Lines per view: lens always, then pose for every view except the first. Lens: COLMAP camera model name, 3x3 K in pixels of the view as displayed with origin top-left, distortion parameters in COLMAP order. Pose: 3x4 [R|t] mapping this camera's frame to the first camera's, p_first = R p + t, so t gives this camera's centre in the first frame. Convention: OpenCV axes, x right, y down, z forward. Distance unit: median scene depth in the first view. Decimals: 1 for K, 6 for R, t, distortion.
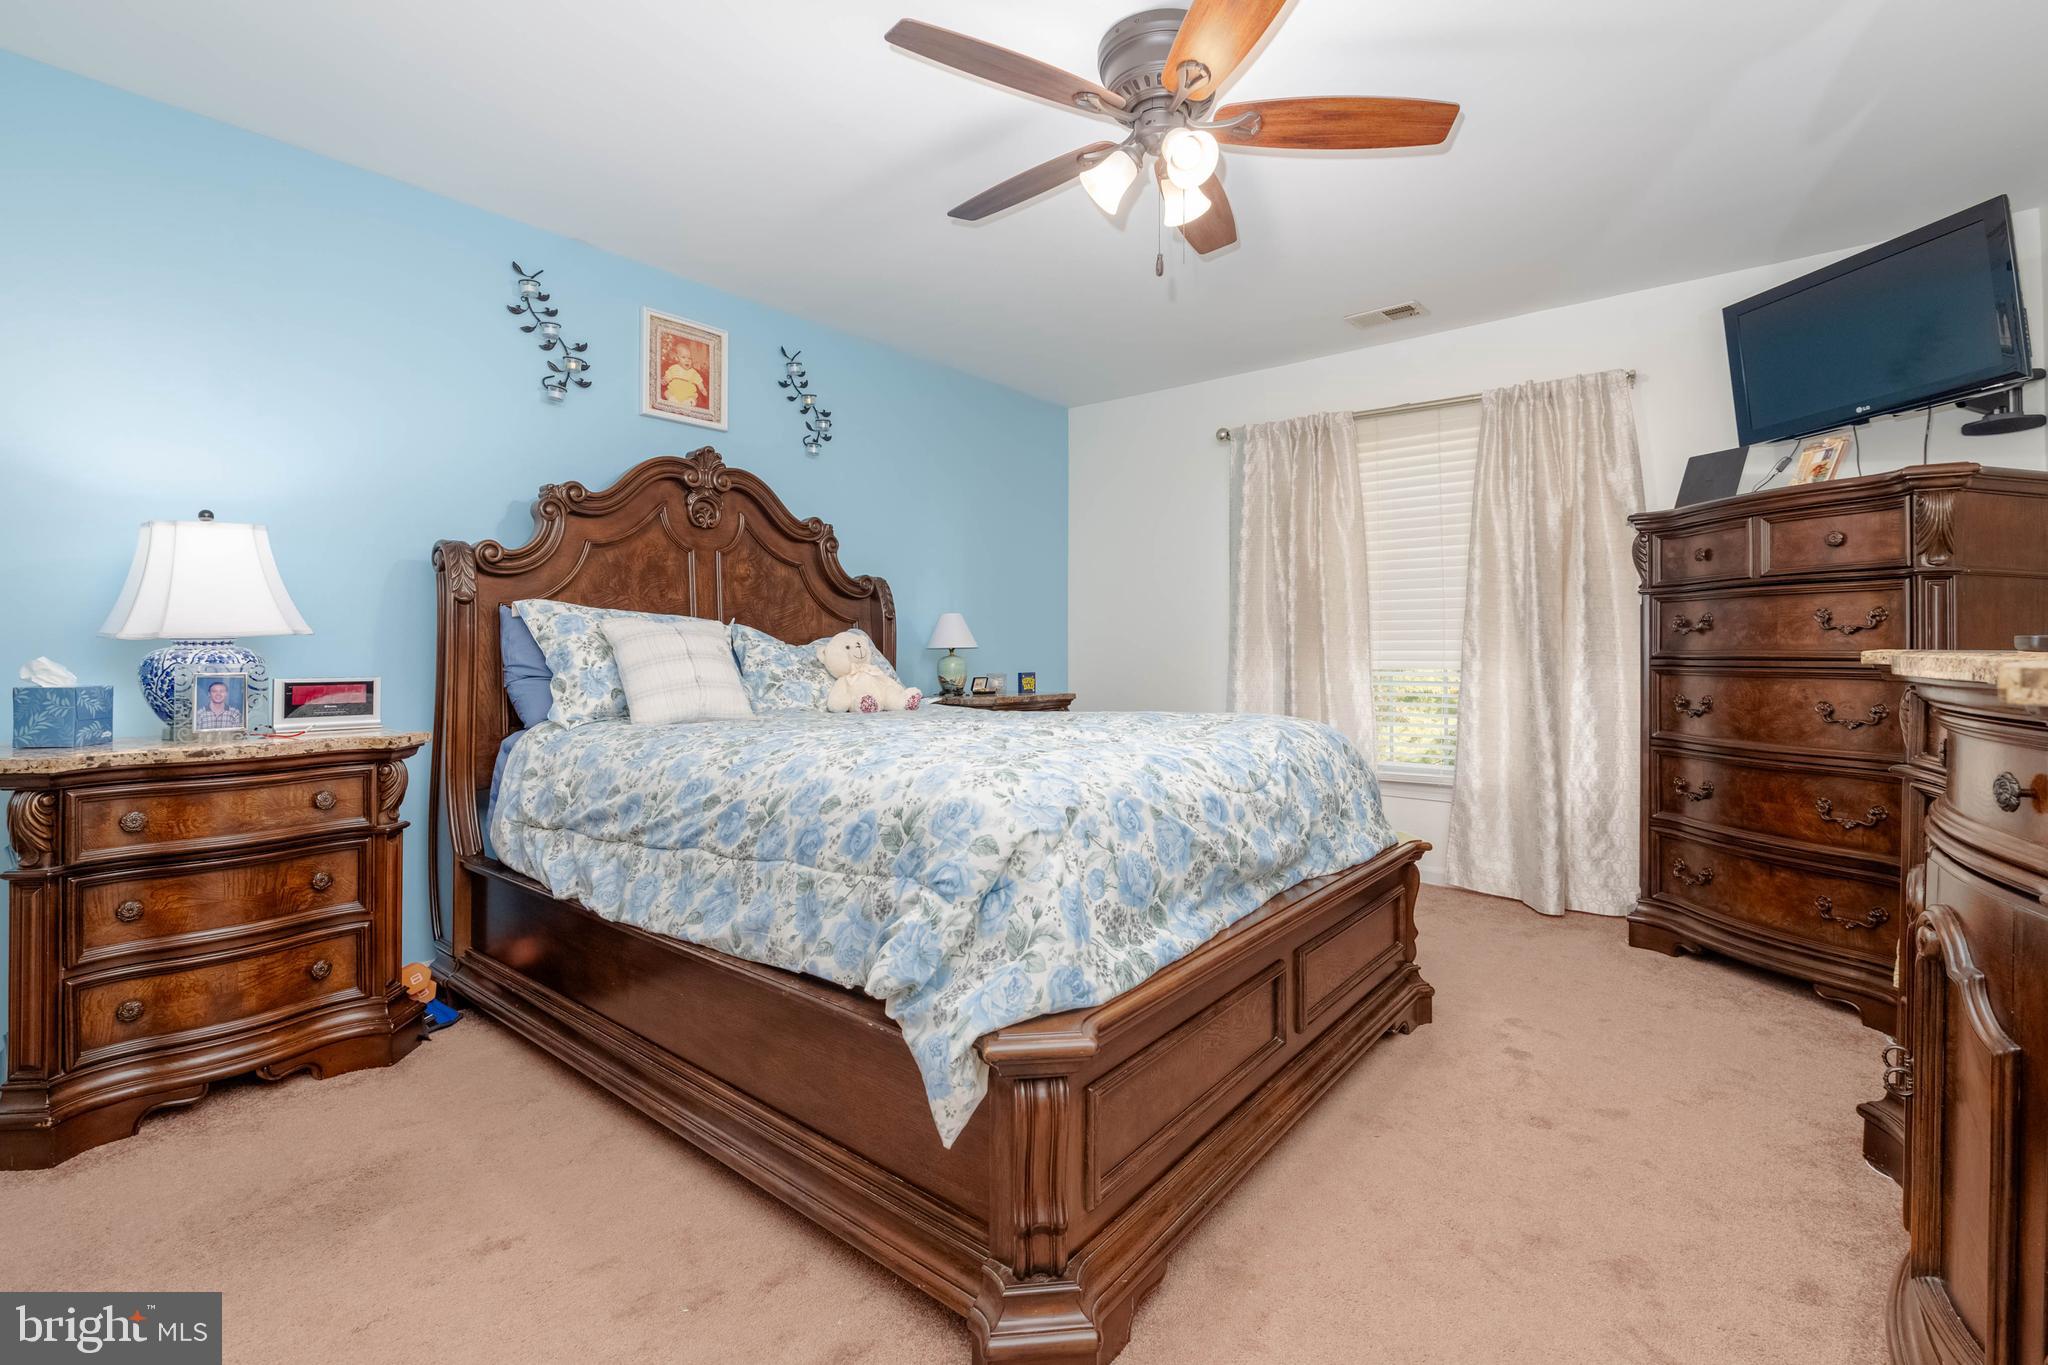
lens RADIAL K [[844.0, 0, 1031.7], [0, 844.0, 665.6], [0, 0, 1]] dist [0.002582, -0.008752]
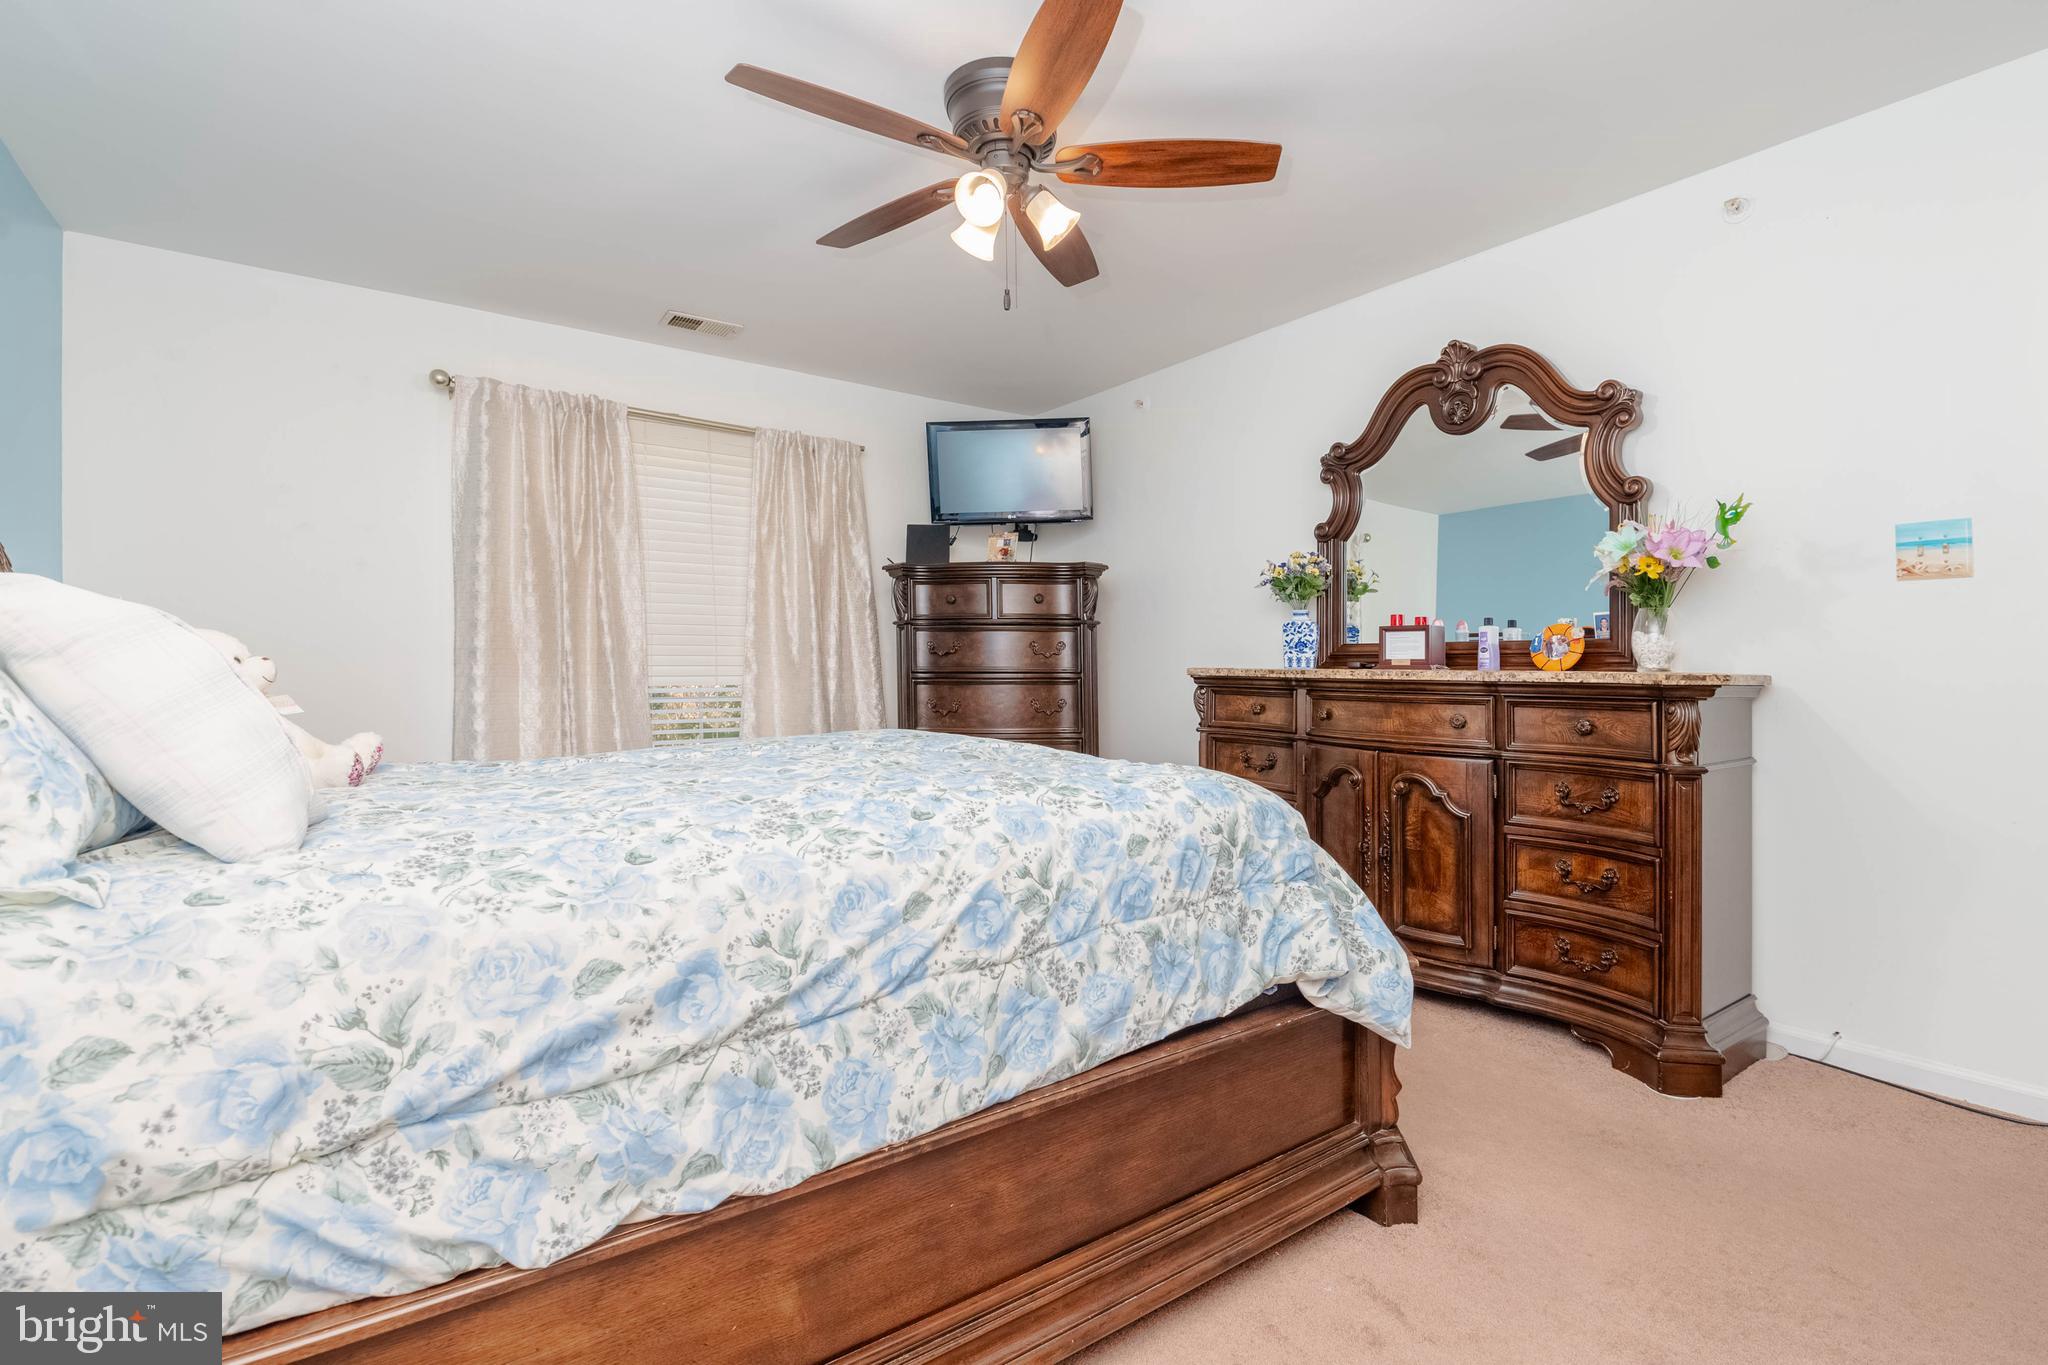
lens RADIAL K [[910.9, 0, 1024.0], [0, 910.9, 682.5], [0, 0, 1]] dist [-0.015876, -0.000130]
pose [[0.307878, -0.014171, 0.951320, -1.071032], [0.015683, 0.999829, 0.009818, -0.014289], [-0.951296, 0.011897, 0.308048, 0.746029]]
